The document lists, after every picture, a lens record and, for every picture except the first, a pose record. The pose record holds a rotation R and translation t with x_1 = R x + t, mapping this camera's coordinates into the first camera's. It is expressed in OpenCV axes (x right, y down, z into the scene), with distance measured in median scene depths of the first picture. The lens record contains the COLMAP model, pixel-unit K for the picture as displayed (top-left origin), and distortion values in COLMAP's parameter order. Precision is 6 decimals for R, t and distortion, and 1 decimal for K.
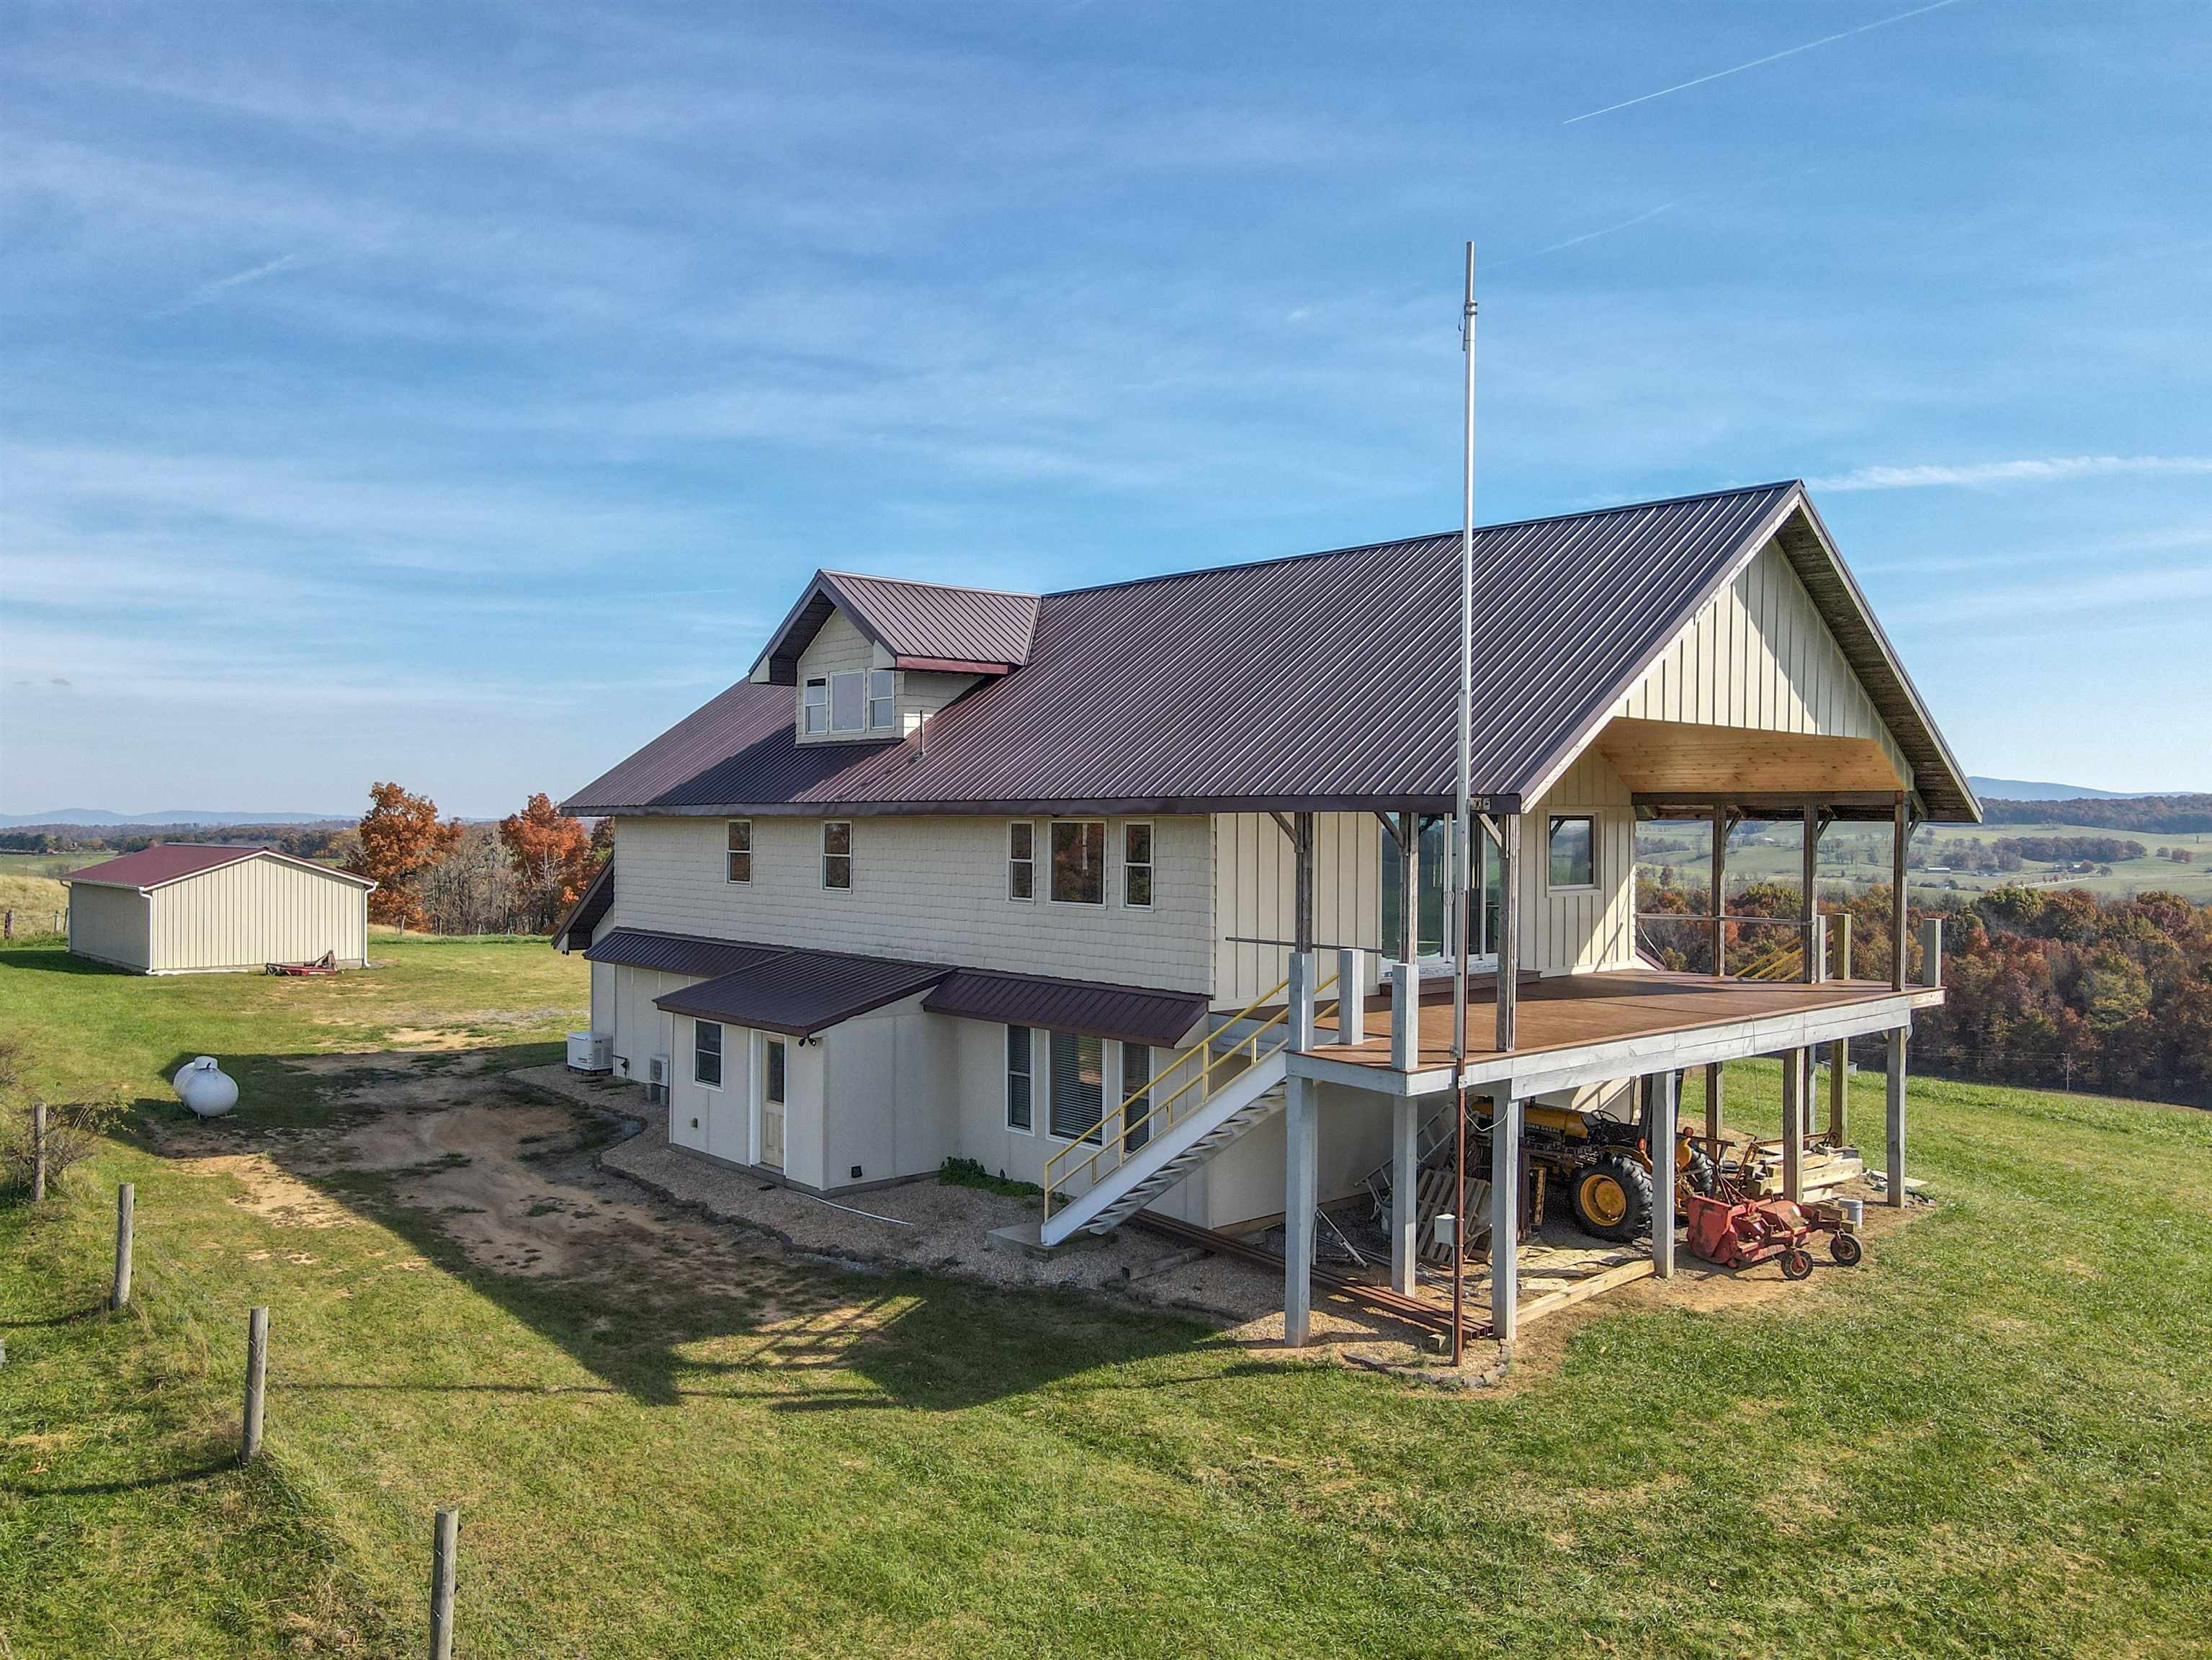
lens RADIAL K [[1654.7, 0, 1060.3], [0, 1654.7, 836.1], [0, 0, 1]] dist [0.010963, 0.005867]
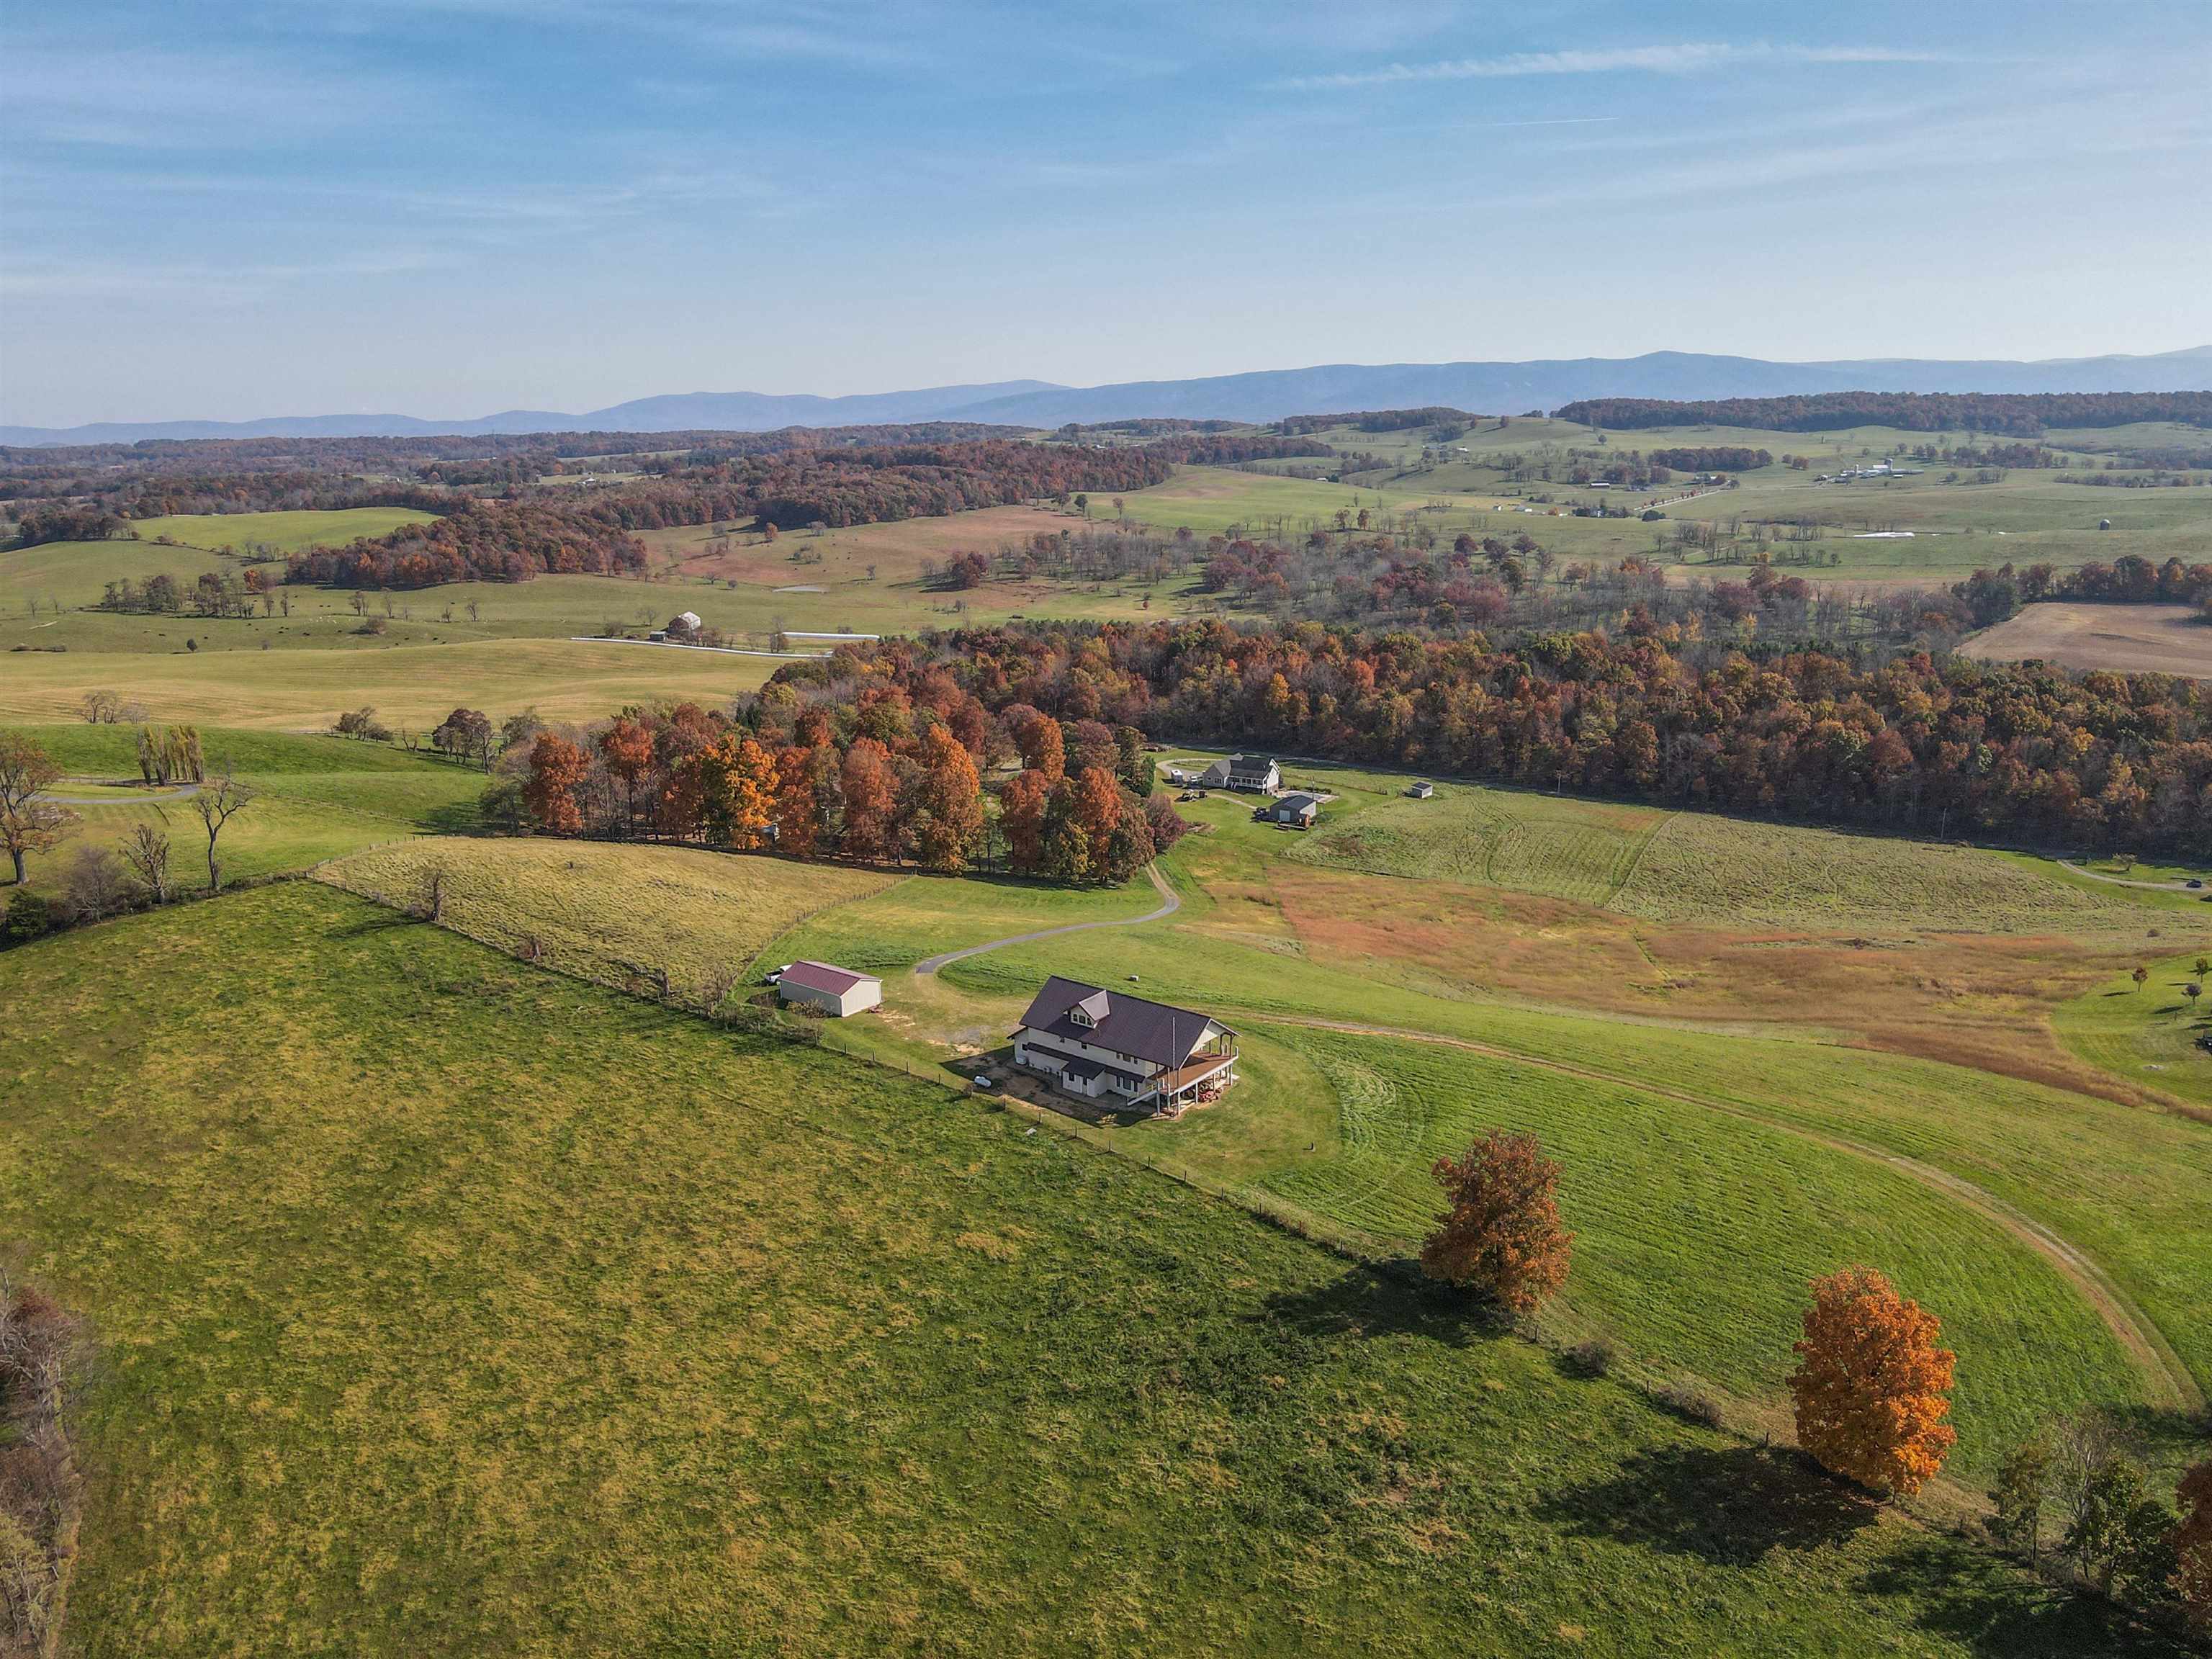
lens RADIAL K [[1654.5, 0, 1060.3], [0, 1654.5, 835.6], [0, 0, 1]] dist [0.010963, 0.005867]
pose [[0.986406, -0.065204, 0.150835, -0.095078], [0.026675, 0.969268, 0.244559, -0.196738], [-0.162146, -0.237211, 0.957831, -0.418126]]
